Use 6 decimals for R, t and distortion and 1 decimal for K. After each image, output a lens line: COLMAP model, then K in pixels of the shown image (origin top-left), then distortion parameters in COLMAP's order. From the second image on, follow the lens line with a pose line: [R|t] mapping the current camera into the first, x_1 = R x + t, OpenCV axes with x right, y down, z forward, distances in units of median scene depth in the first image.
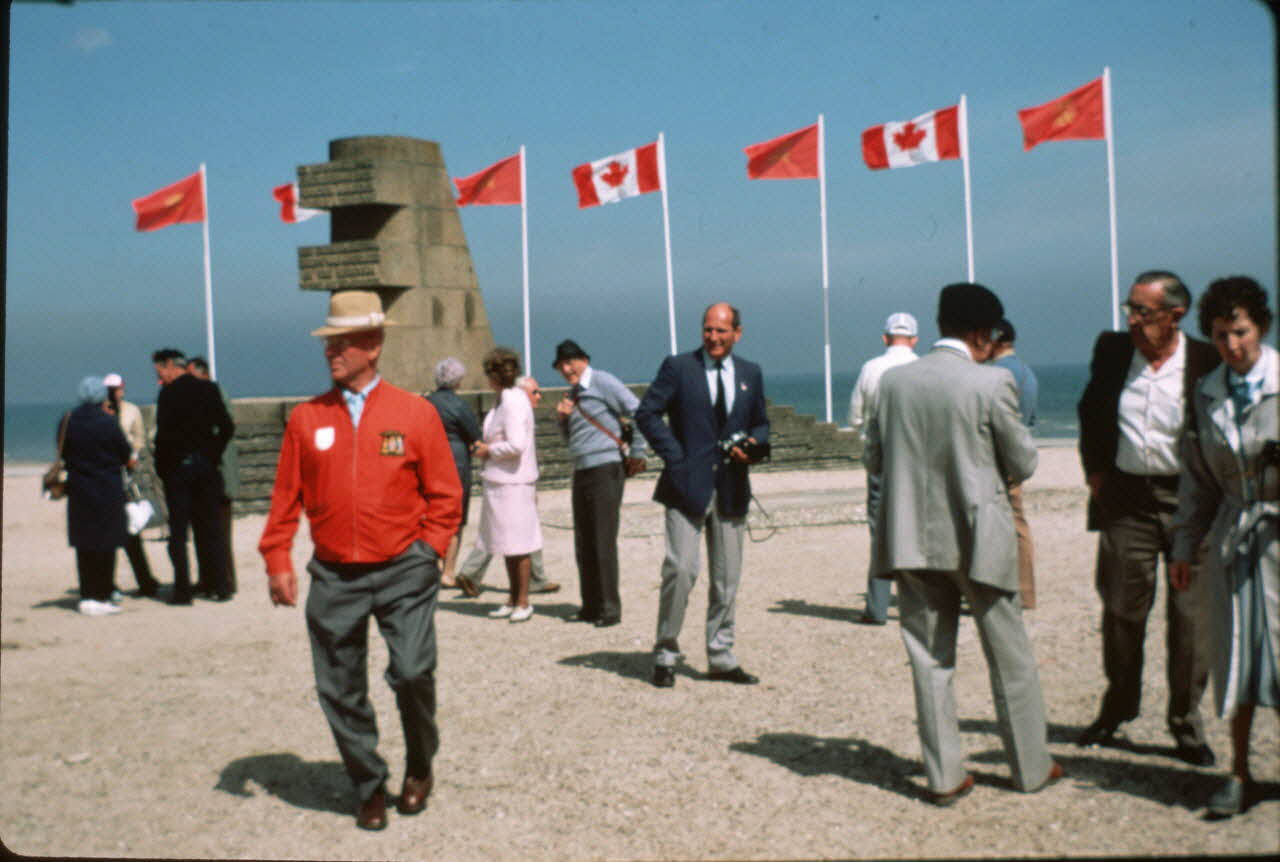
lens RADIAL K [[2005.1, 0, 640.0], [0, 2005.1, 431.0], [0, 0, 1]] dist [-0.092257, -0.010565]
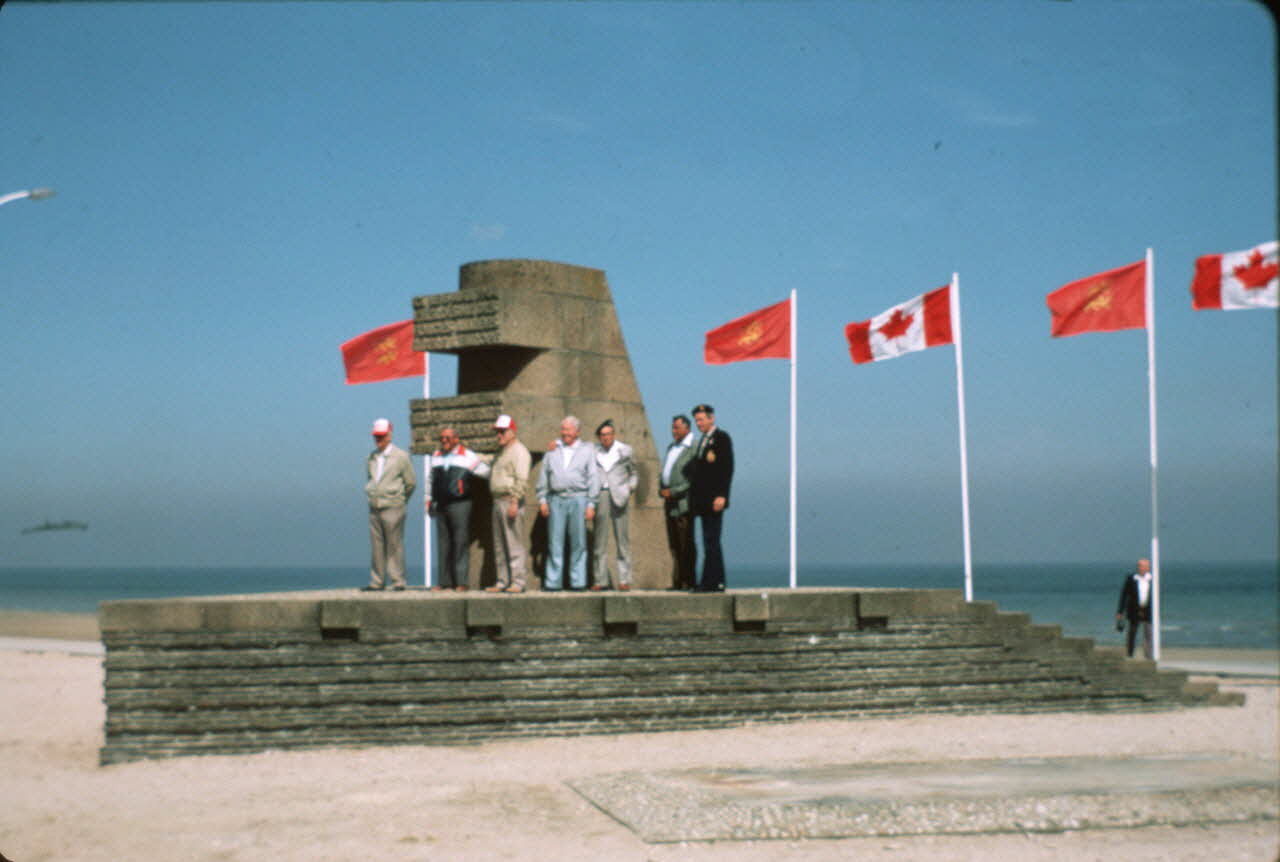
lens RADIAL K [[2005.1, 0, 640.0], [0, 2005.1, 431.0], [0, 0, 1]] dist [-0.092257, -0.010565]
pose [[0.973584, 0.018053, -0.227613, 0.096562], [-0.037536, 0.995961, -0.081561, -0.018866], [0.225221, 0.087950, 0.970330, 0.255975]]
